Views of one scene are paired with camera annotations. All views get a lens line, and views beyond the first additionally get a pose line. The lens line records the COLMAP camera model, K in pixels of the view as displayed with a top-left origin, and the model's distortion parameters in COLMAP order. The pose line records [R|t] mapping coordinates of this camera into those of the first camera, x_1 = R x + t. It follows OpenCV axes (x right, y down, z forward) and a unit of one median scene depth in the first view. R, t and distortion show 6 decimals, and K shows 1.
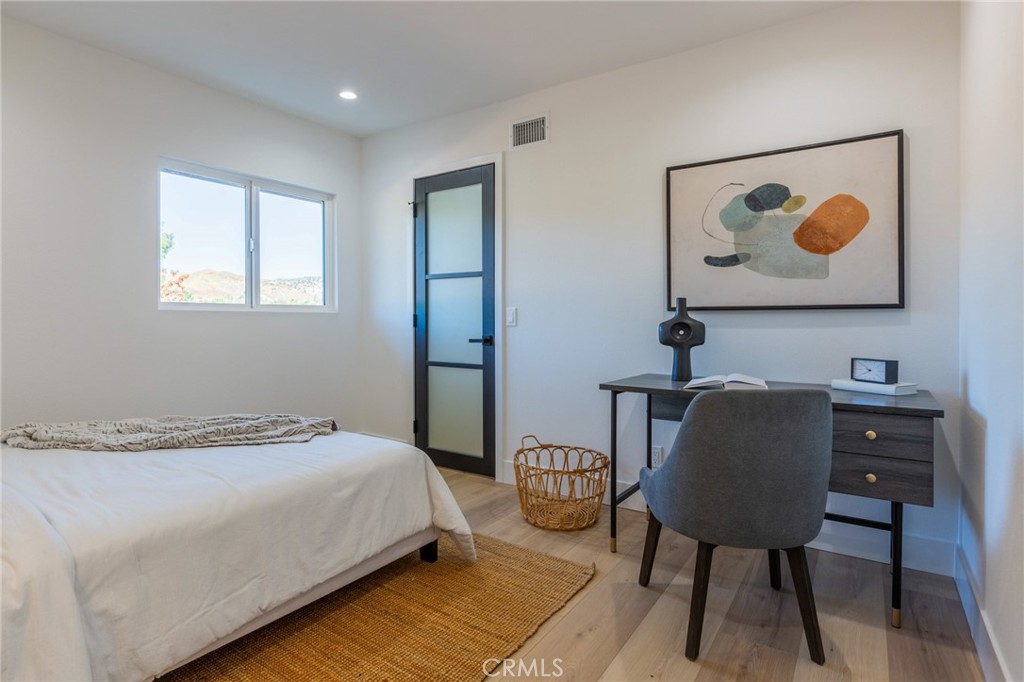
lens RADIAL K [[531.9, 0, 507.4], [0, 531.9, 326.9], [0, 0, 1]] dist [-0.002919, 0.000677]
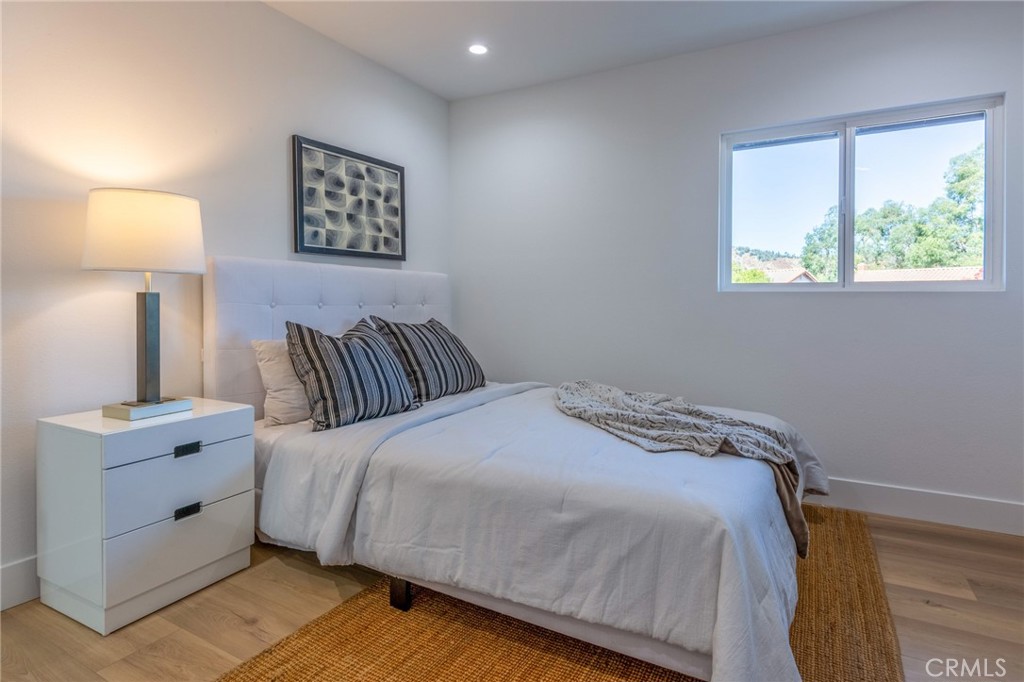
lens RADIAL K [[526.5, 0, 513.2], [0, 526.5, 311.7], [0, 0, 1]] dist [-0.001199, 0.000461]
pose [[0.093417, 0.012013, -0.995555, 0.460827], [-0.015581, 0.999822, 0.010602, -0.000361], [0.995505, 0.014521, 0.093587, 0.841727]]
